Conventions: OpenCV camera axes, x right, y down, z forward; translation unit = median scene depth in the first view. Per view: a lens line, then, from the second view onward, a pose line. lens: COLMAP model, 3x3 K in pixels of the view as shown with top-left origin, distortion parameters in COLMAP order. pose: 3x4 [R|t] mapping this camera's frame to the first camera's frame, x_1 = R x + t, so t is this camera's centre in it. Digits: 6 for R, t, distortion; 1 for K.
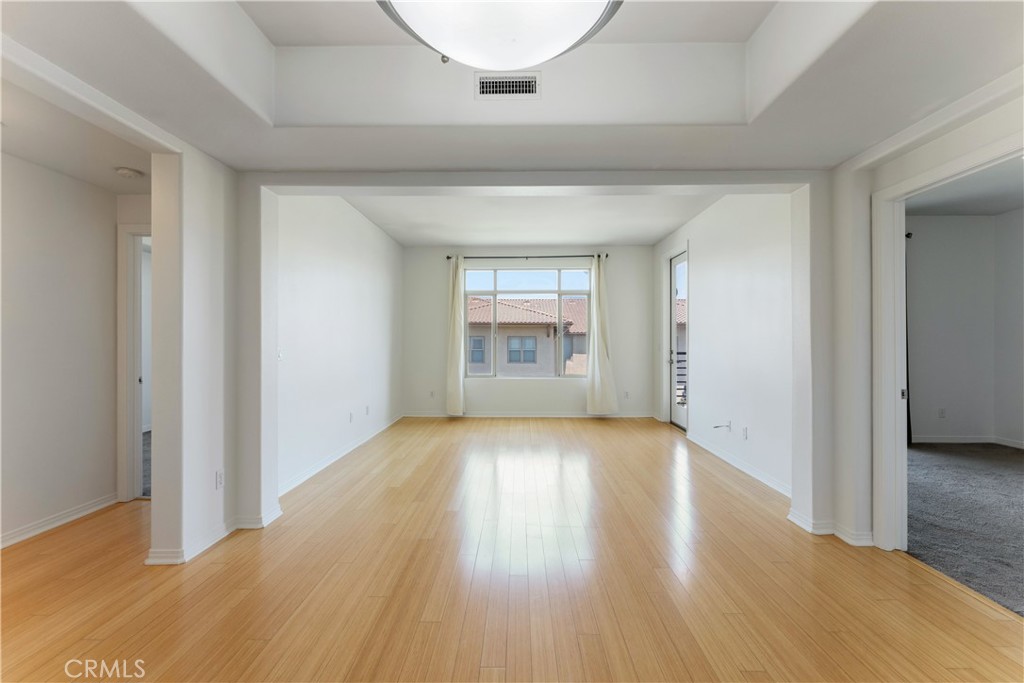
lens RADIAL K [[420.4, 0, 513.7], [0, 420.4, 339.2], [0, 0, 1]] dist [-0.005862, 0.000666]
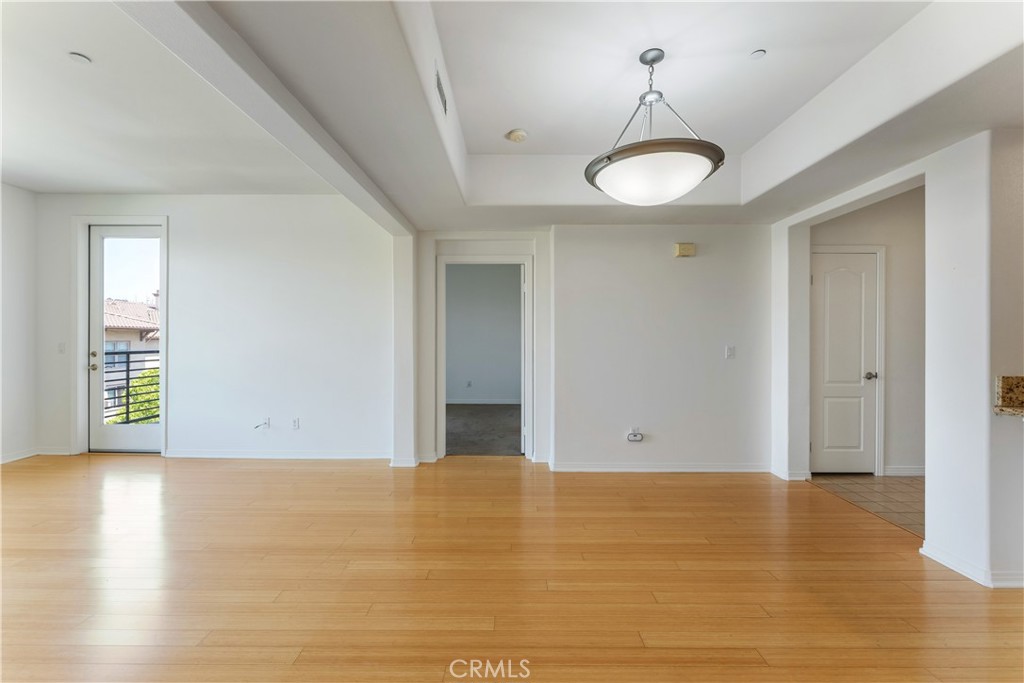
lens RADIAL K [[425.7, 0, 510.1], [0, 425.7, 334.7], [0, 0, 1]] dist [-0.003301, -0.000843]
pose [[-0.008171, 0.005293, 0.999953, -0.353619], [-0.008966, 0.999945, -0.005366, -0.005037], [-0.999926, -0.009009, -0.008123, 0.281311]]
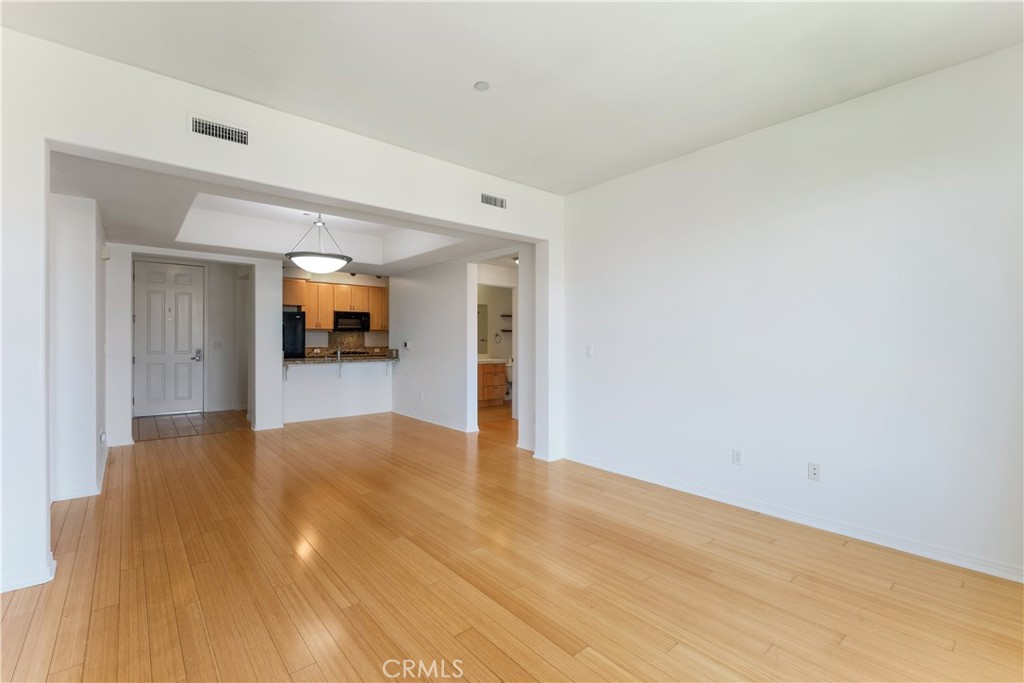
lens RADIAL K [[449.3, 0, 512.3], [0, 449.3, 342.0], [0, 0, 1]] dist [-0.001985, -0.000653]
pose [[-0.750180, 0.000351, -0.661233, 0.259154], [0.001299, 0.999999, -0.000943, 0.004833], [0.661232, -0.001566, -0.750180, 0.970994]]
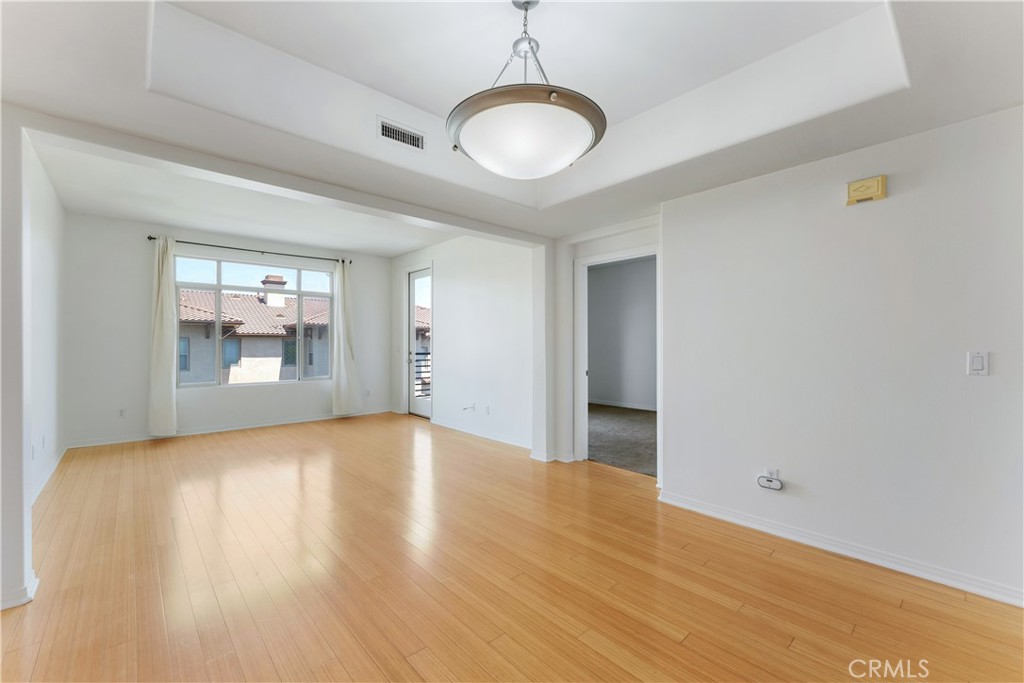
lens RADIAL K [[420.4, 0, 509.8], [0, 420.4, 343.3], [0, 0, 1]] dist [-0.005862, 0.000666]
pose [[0.733649, 0.000702, 0.679528, -0.208512], [-0.003550, 0.999990, 0.002799, -0.000399], [-0.679519, -0.004467, 0.733644, -0.039809]]
